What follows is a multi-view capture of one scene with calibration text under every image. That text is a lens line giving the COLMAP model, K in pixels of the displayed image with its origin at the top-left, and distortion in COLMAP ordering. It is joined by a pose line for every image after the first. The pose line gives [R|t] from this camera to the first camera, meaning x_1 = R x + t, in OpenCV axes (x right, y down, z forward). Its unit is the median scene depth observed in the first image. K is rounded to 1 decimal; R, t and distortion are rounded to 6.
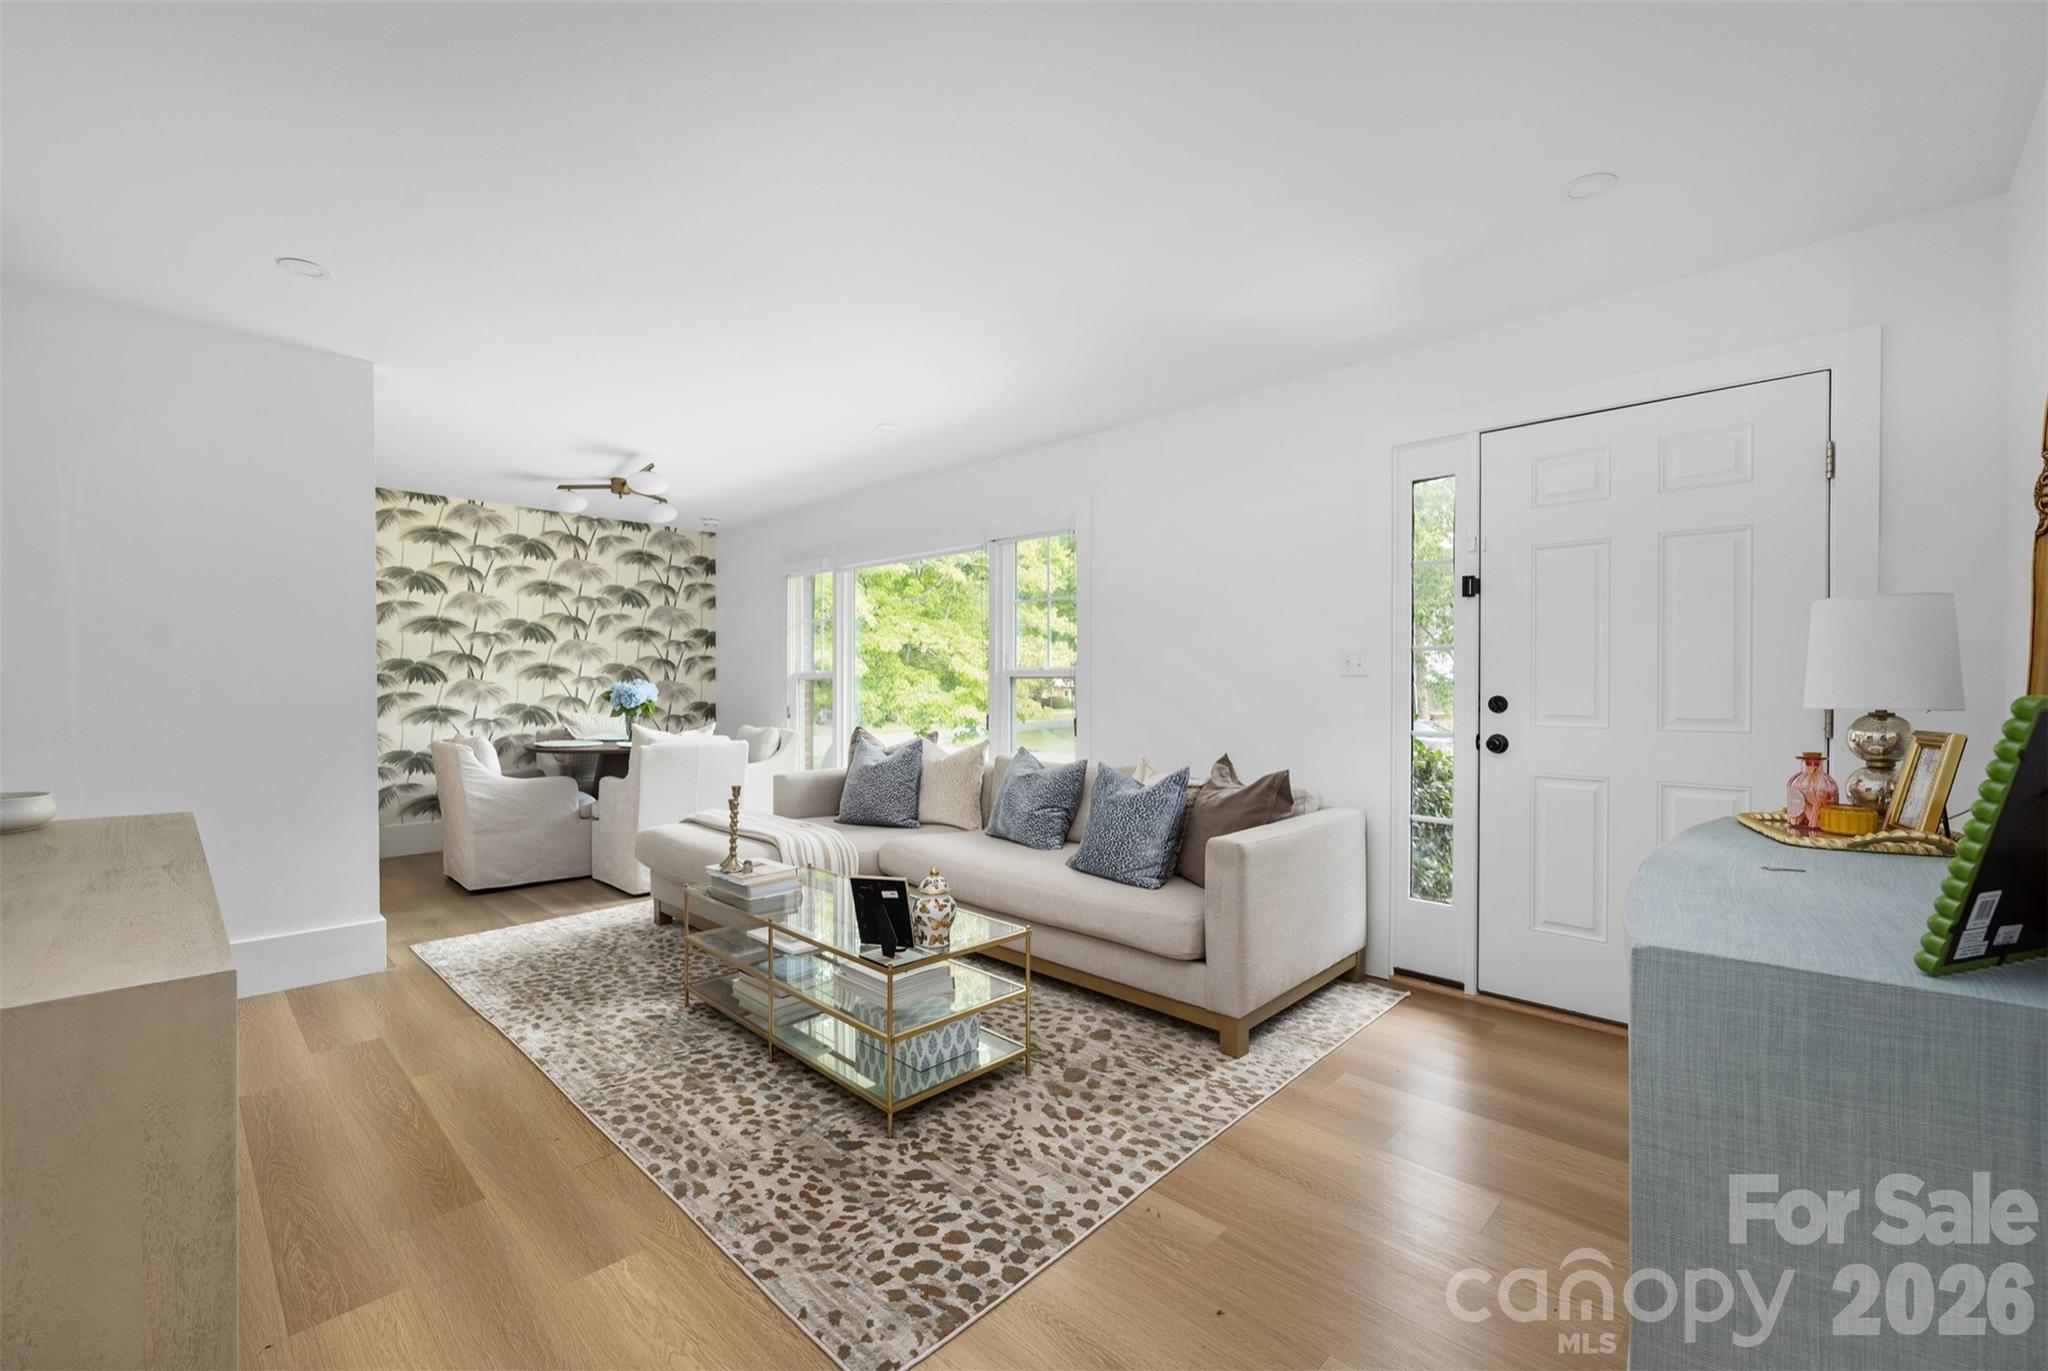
lens RADIAL K [[843.8, 0, 1019.2], [0, 843.8, 689.1], [0, 0, 1]] dist [0.000106, -0.000266]
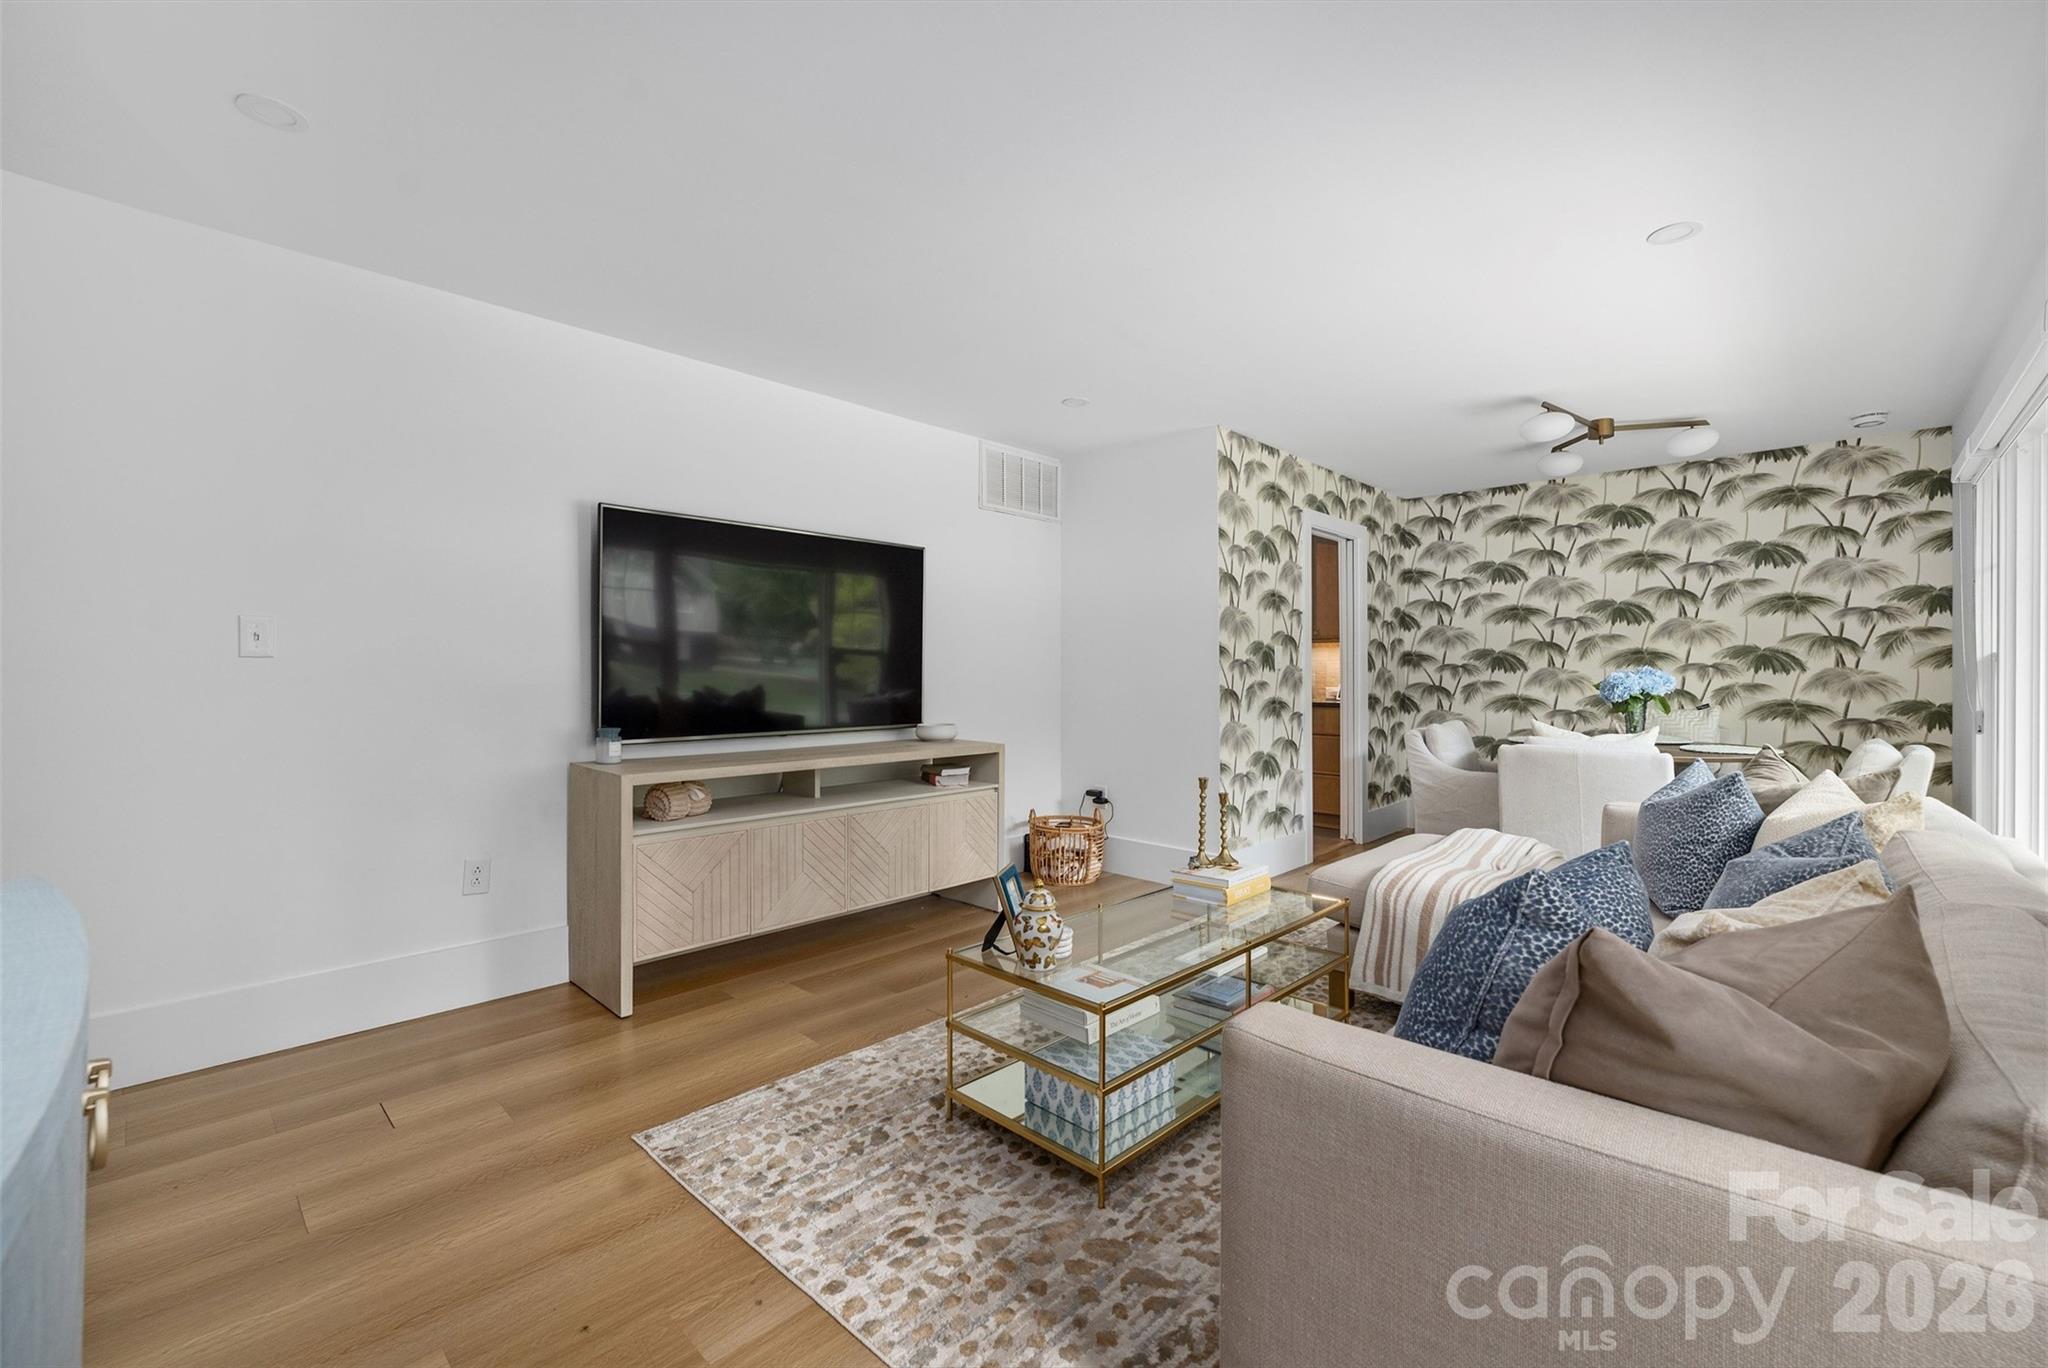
lens RADIAL K [[860.8, 0, 1013.2], [0, 860.8, 672.9], [0, 0, 1]] dist [-0.000025, -0.000082]
pose [[-0.004123, -0.000606, -0.999991, 0.324273], [-0.006109, 0.999981, -0.000580, -0.001784], [0.999973, 0.006107, -0.004127, 0.396394]]
